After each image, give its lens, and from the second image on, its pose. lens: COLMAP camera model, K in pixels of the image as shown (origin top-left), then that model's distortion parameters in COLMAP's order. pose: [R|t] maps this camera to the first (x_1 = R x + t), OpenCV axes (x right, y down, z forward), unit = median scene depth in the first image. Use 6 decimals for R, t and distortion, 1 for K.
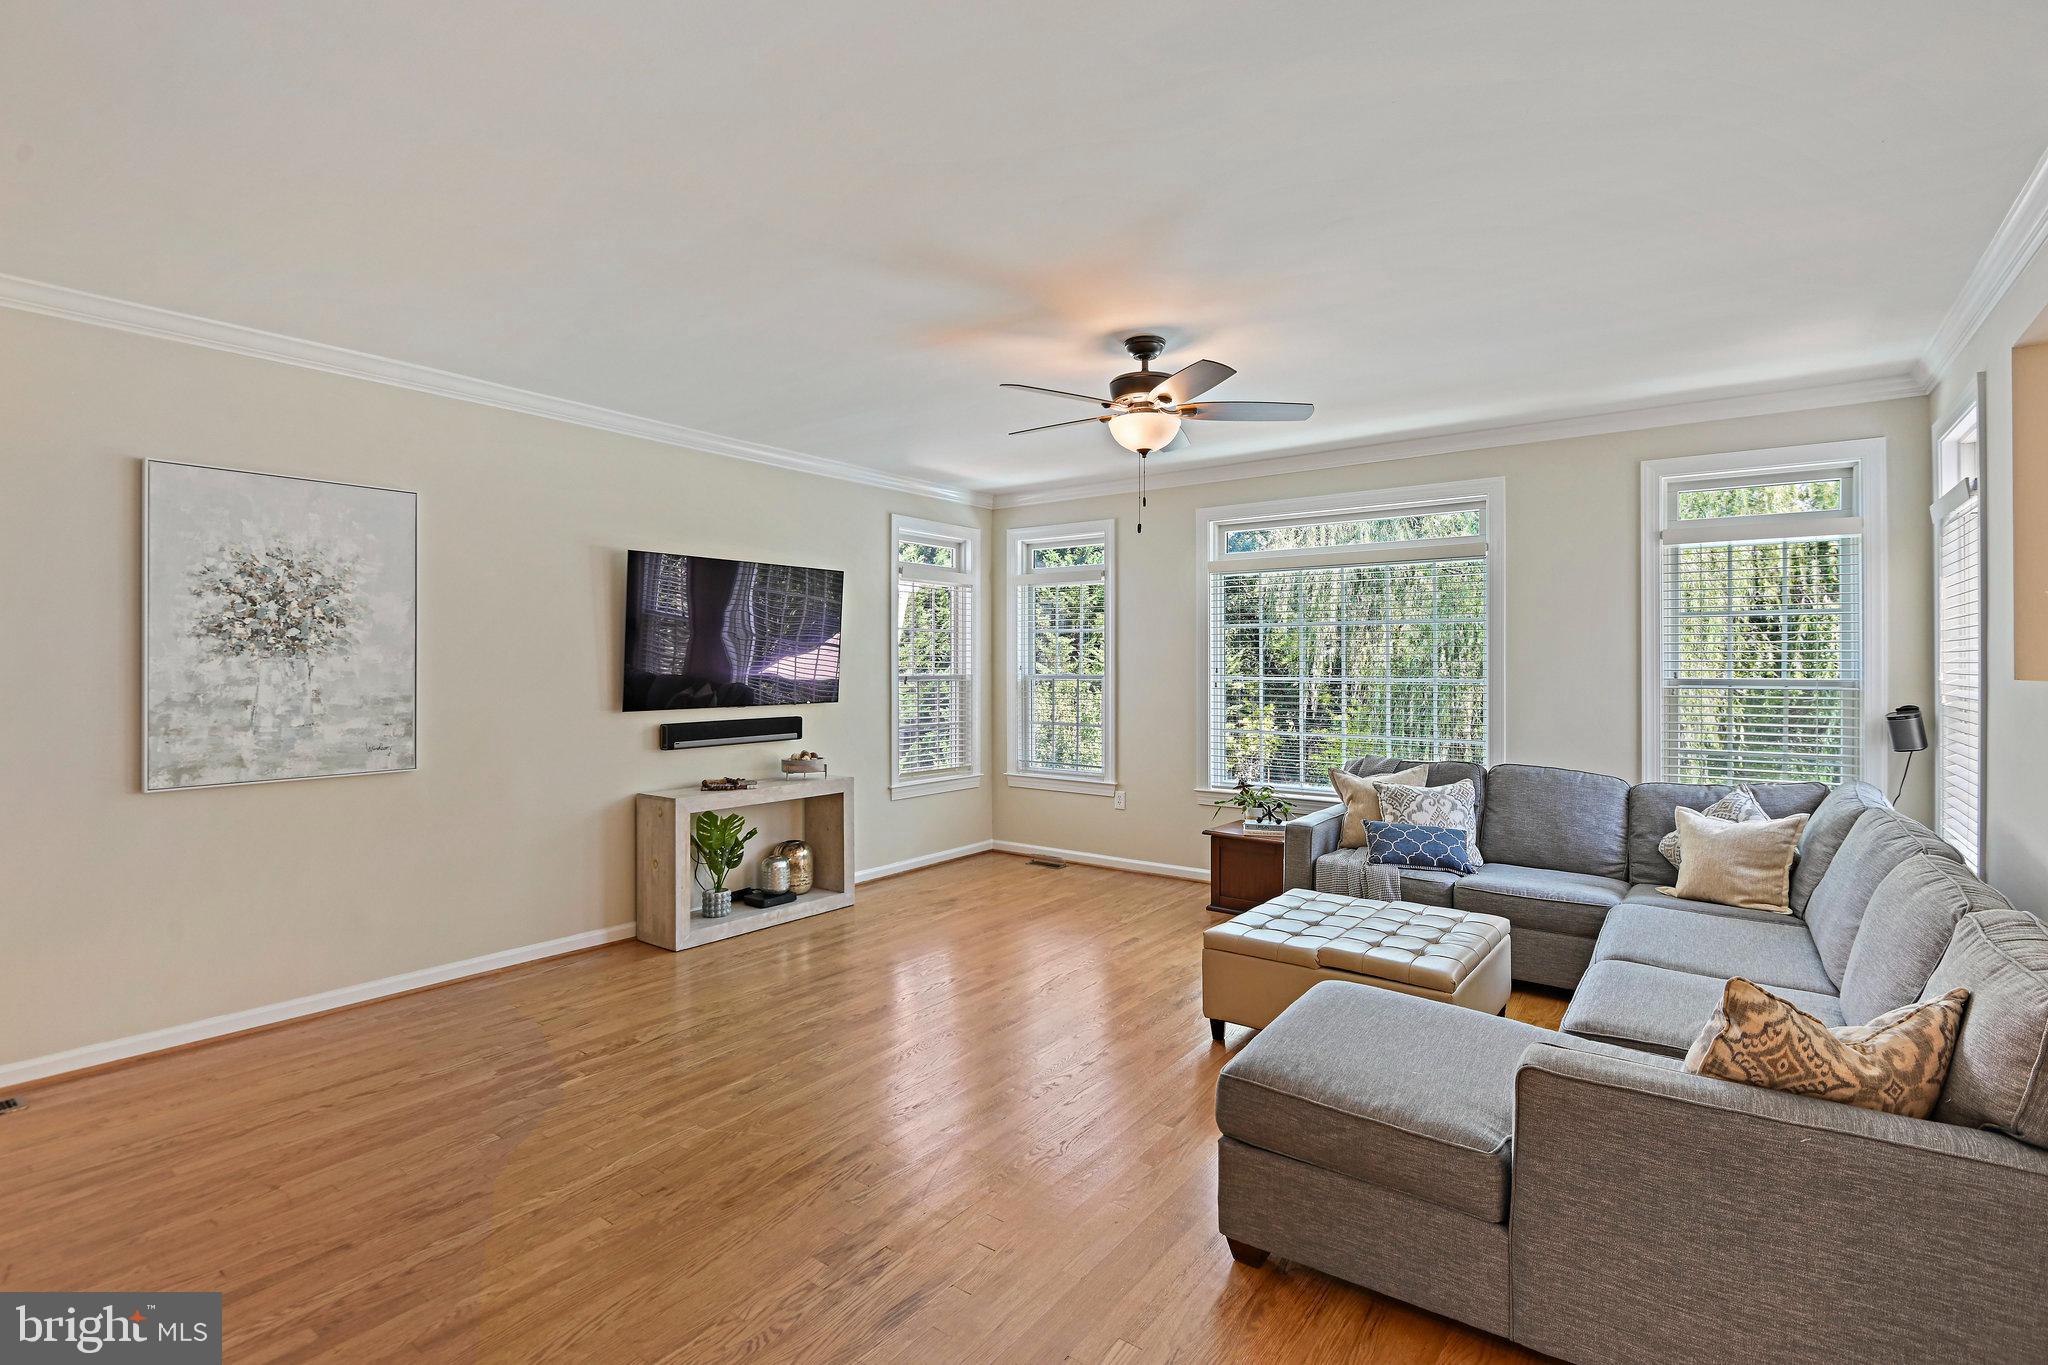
lens RADIAL K [[938.7, 0, 1025.4], [0, 938.7, 672.2], [0, 0, 1]] dist [-0.016101, -0.000778]
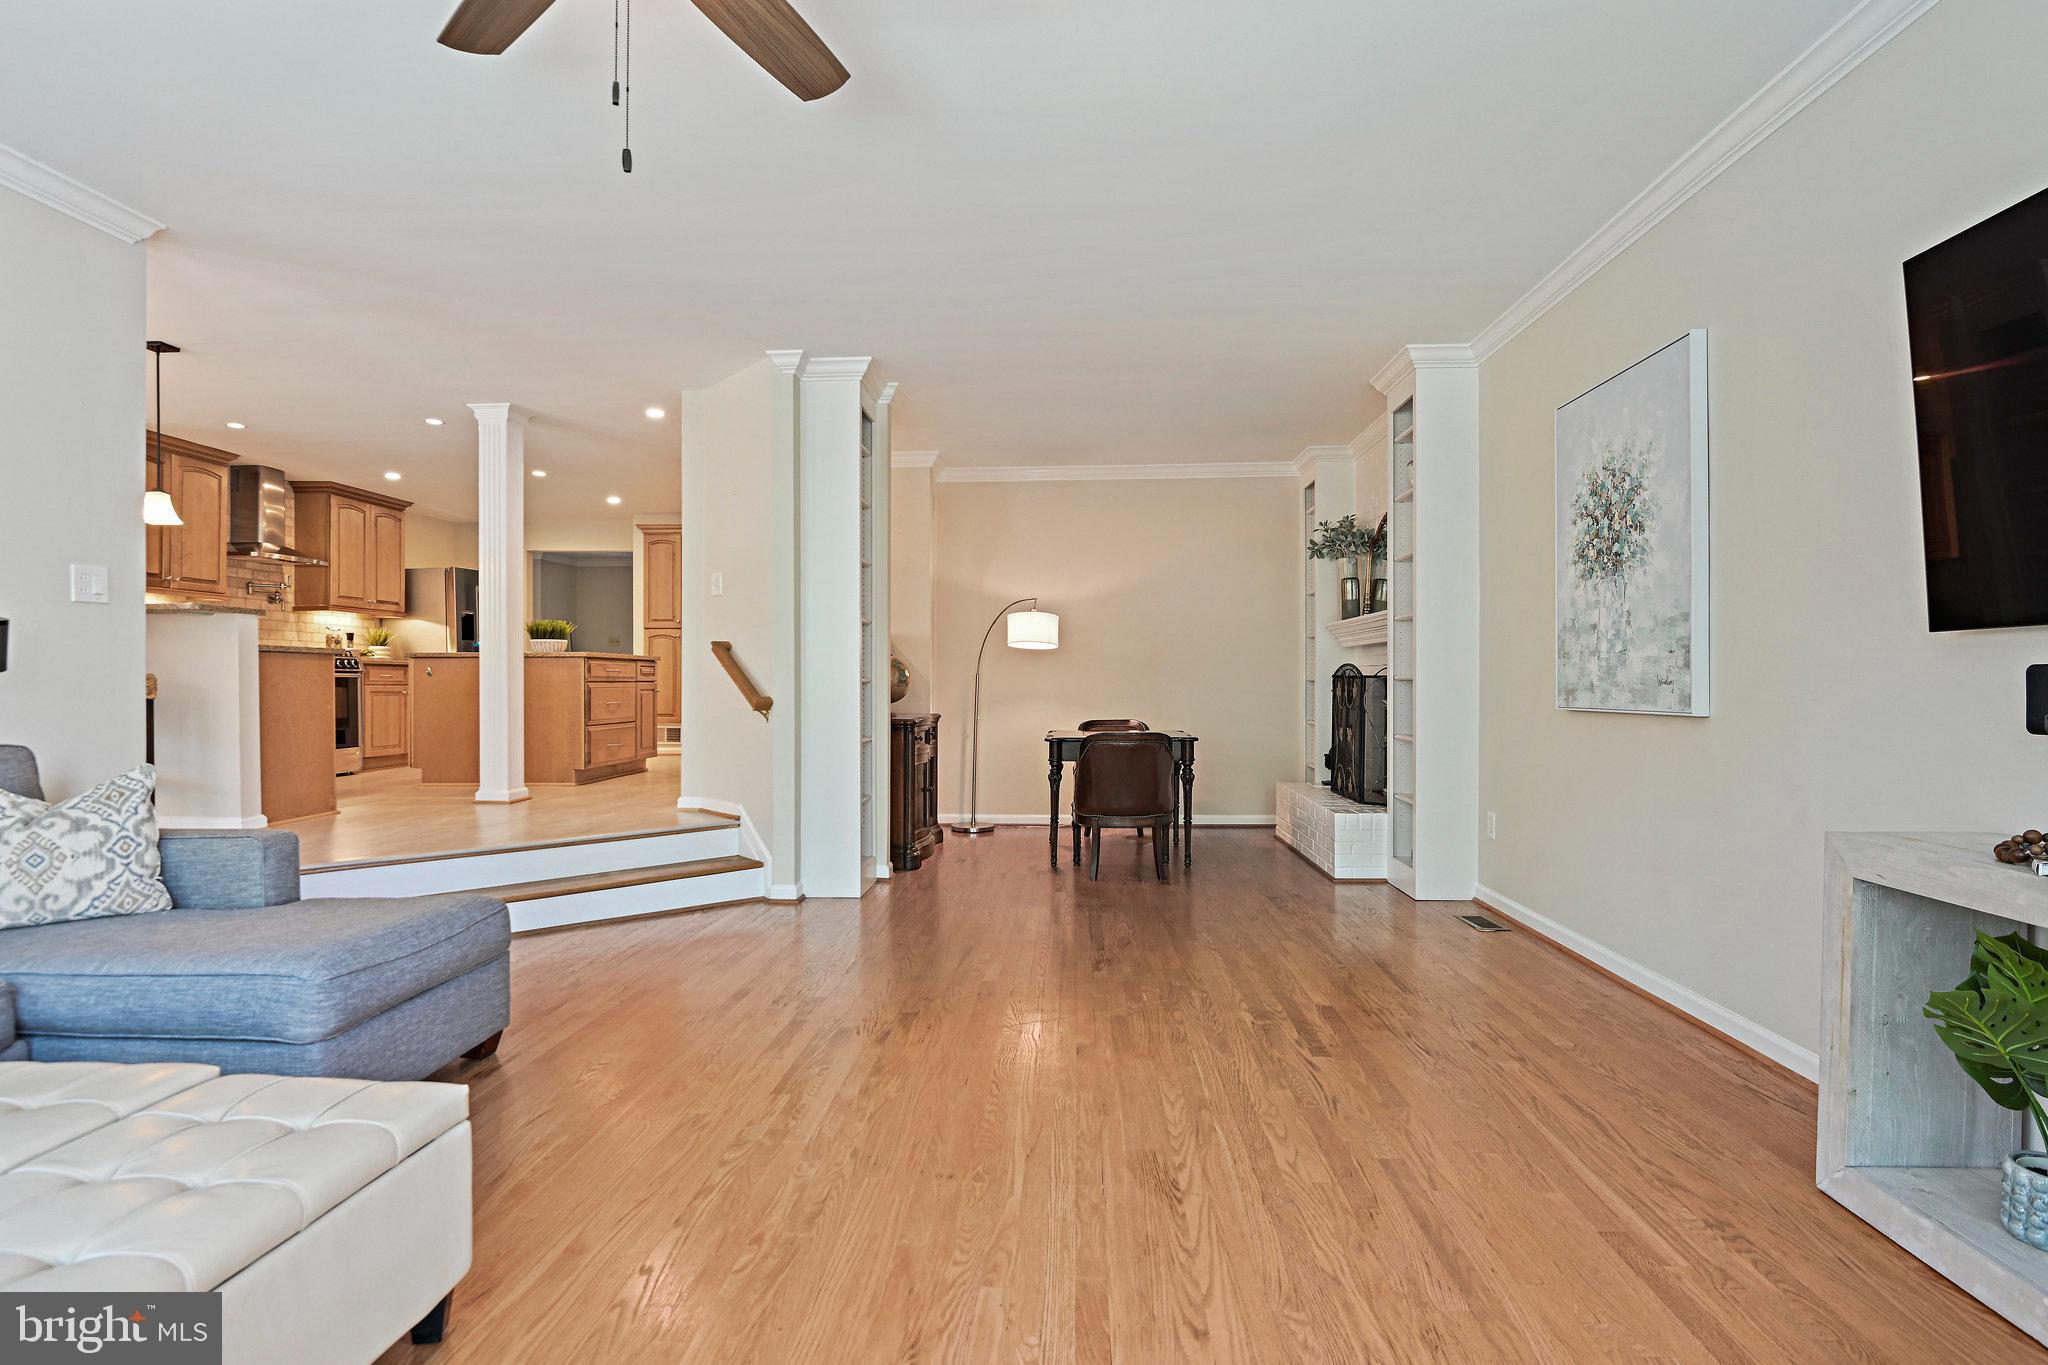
lens RADIAL K [[996.4, 0, 1025.2], [0, 996.4, 683.6], [0, 0, 1]] dist [-0.006161, -0.000393]
pose [[-0.828387, 0.003989, -0.560142, 0.220460], [-0.000960, 0.999963, 0.008541, 0.078818], [0.560156, 0.007613, -0.828352, 1.433673]]
